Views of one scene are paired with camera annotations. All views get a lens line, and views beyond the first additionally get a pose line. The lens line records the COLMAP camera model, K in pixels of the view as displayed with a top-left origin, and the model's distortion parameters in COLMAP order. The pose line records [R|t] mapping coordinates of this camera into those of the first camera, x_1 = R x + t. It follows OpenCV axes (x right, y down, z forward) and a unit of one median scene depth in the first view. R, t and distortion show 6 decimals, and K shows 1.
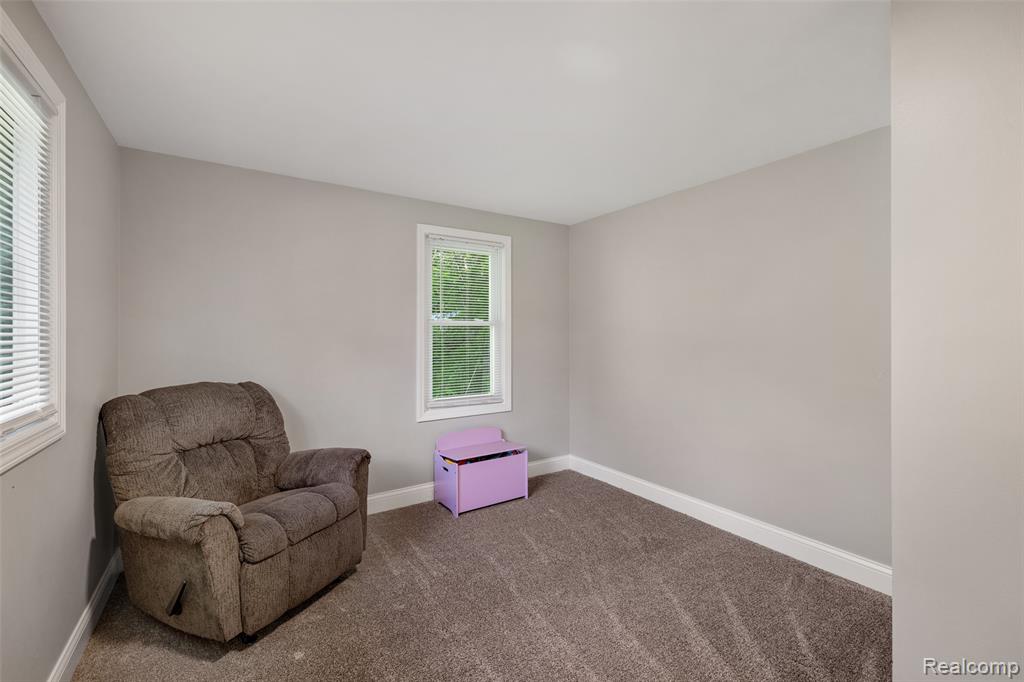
lens RADIAL K [[437.2, 0, 538.3], [0, 437.2, 335.8], [0, 0, 1]] dist [0.003286, 0.000448]
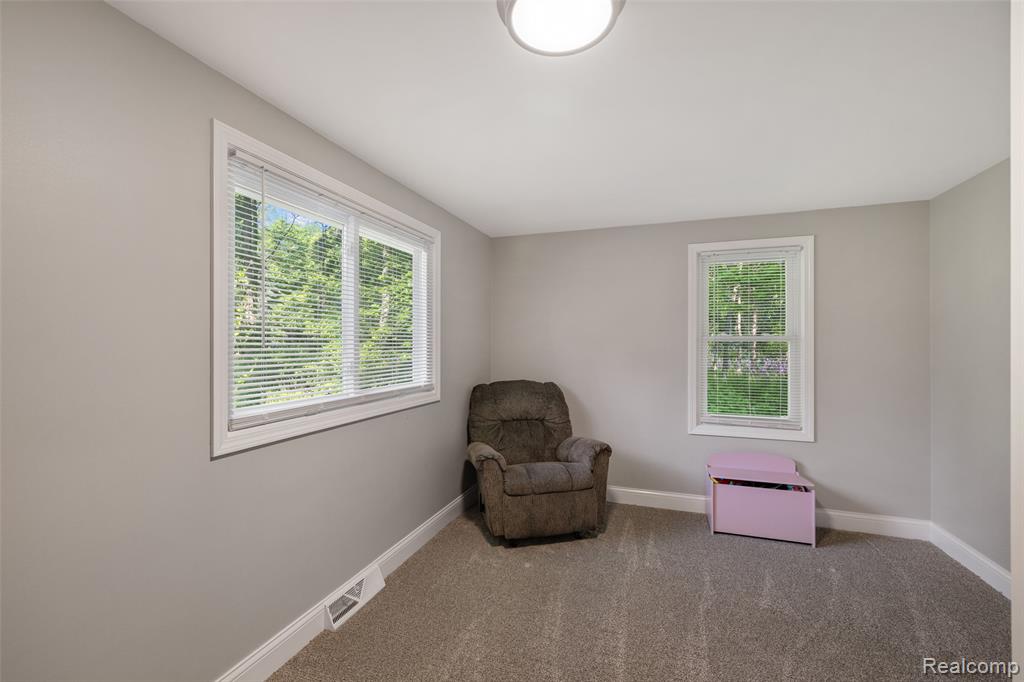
lens RADIAL K [[448.7, 0, 512.0], [0, 448.7, 341.0], [0, 0, 1]] dist [0.001026, 0.000454]
pose [[0.590492, 0.000160, -0.807044, 0.457299], [-0.007580, 0.999957, -0.005348, -0.021033], [0.807008, 0.009275, 0.590468, 0.029685]]
